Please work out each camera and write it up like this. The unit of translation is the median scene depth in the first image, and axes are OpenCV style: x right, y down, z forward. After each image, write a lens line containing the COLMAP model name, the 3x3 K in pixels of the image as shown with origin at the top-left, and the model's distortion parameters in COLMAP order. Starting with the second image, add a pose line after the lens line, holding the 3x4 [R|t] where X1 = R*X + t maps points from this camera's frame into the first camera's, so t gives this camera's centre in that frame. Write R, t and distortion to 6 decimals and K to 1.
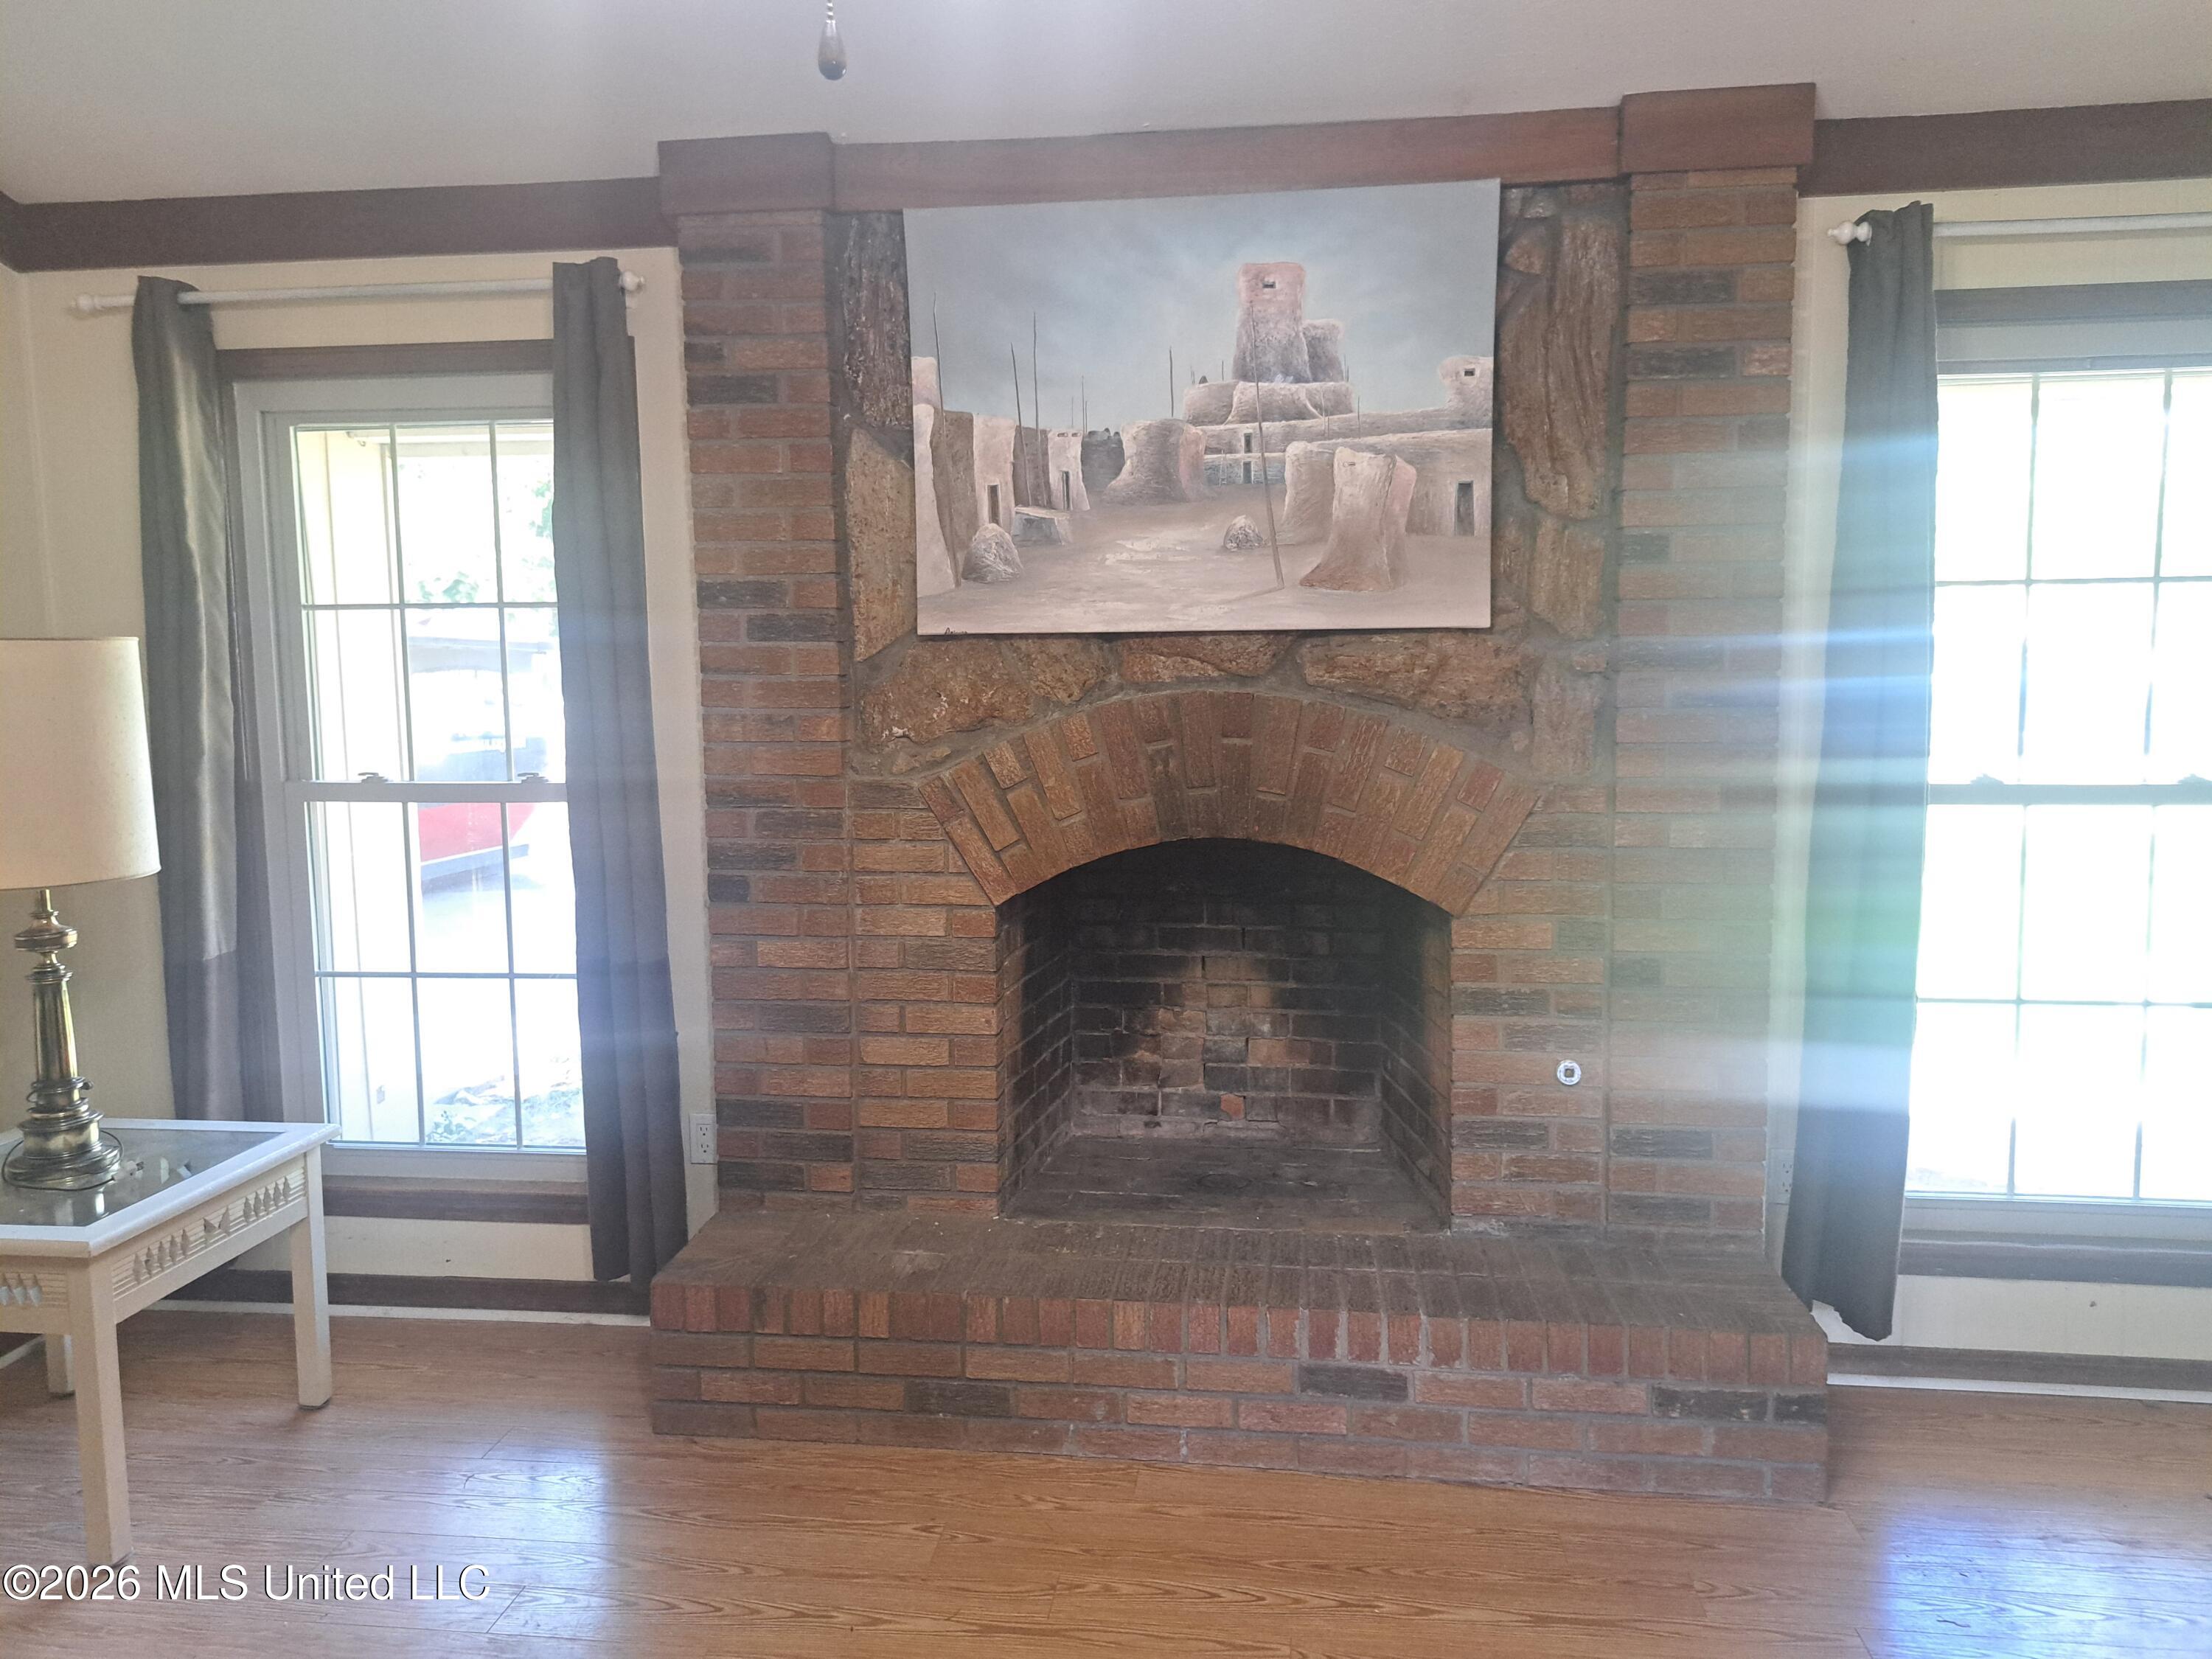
lens RADIAL K [[1573.2, 0, 1106.8], [0, 1573.2, 806.0], [0, 0, 1]] dist [0.133855, -0.209700]
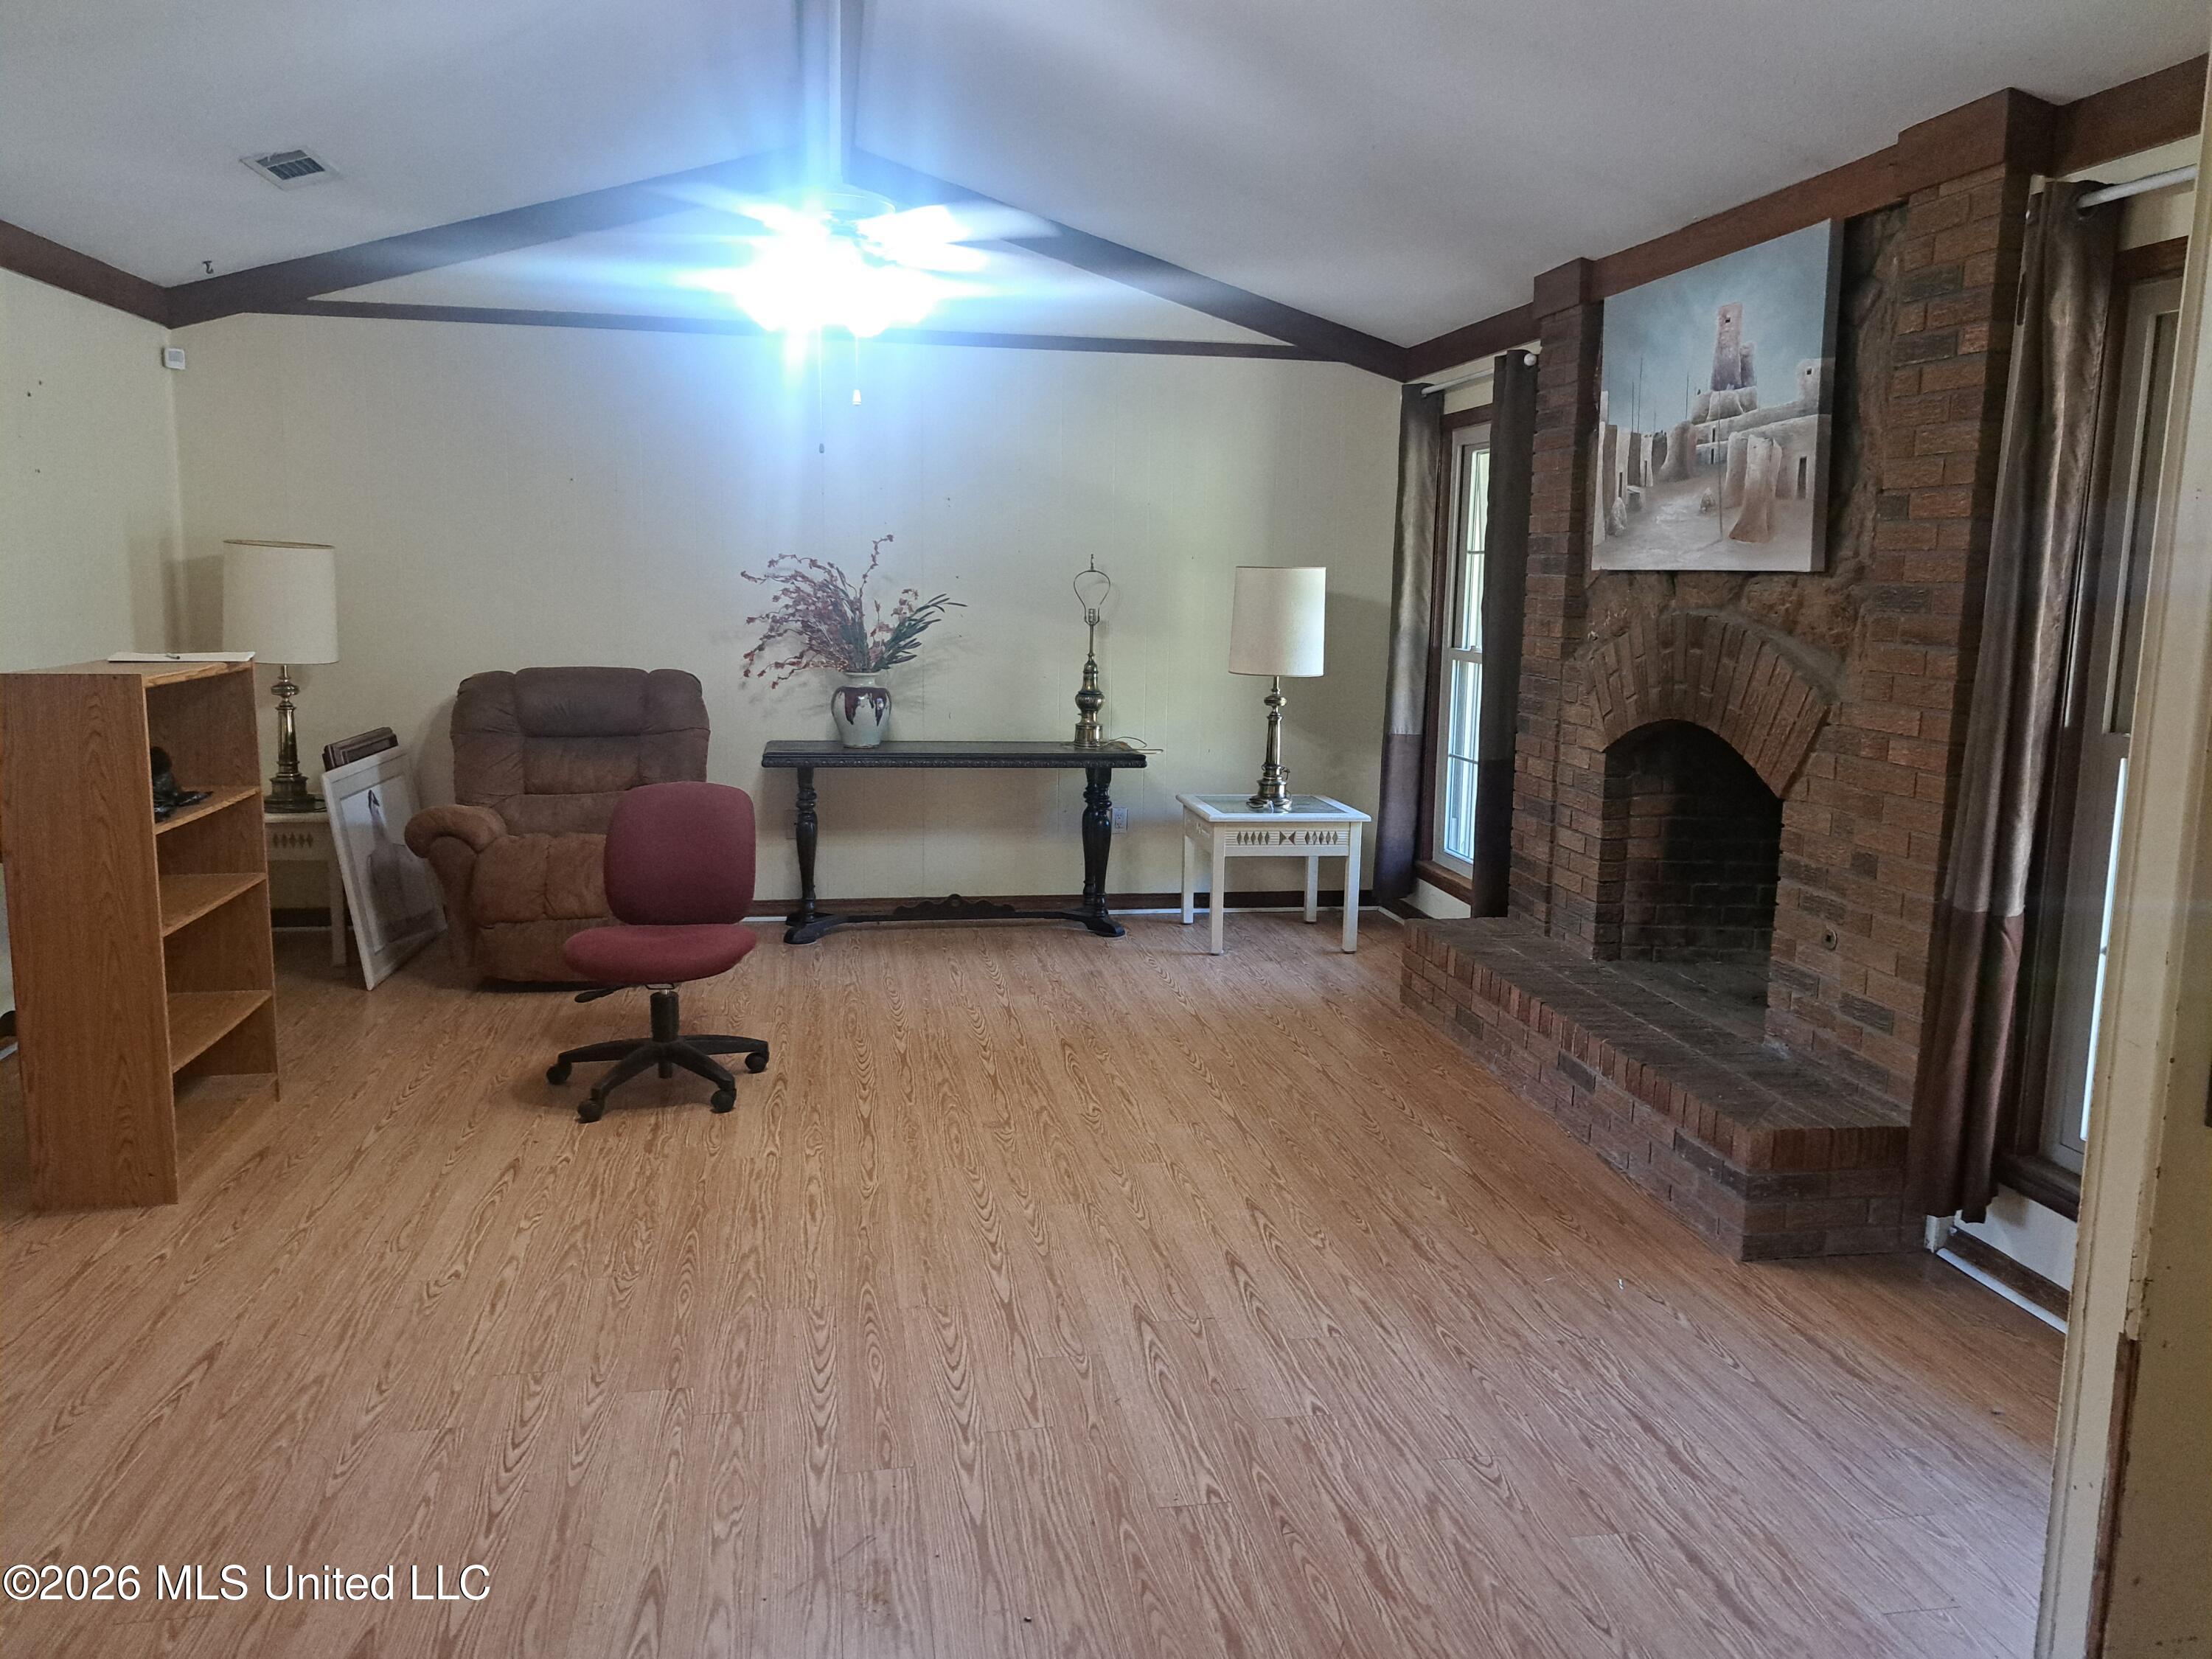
lens RADIAL K [[1673.6, 0, 1106.0], [0, 1673.6, 829.5], [0, 0, 1]] dist [0.031675, 0.001102]
pose [[0.276048, 0.161917, -0.947407, 1.390383], [-0.115931, 0.984121, 0.134413, -0.025731], [0.954126, 0.072730, 0.290436, 0.089843]]
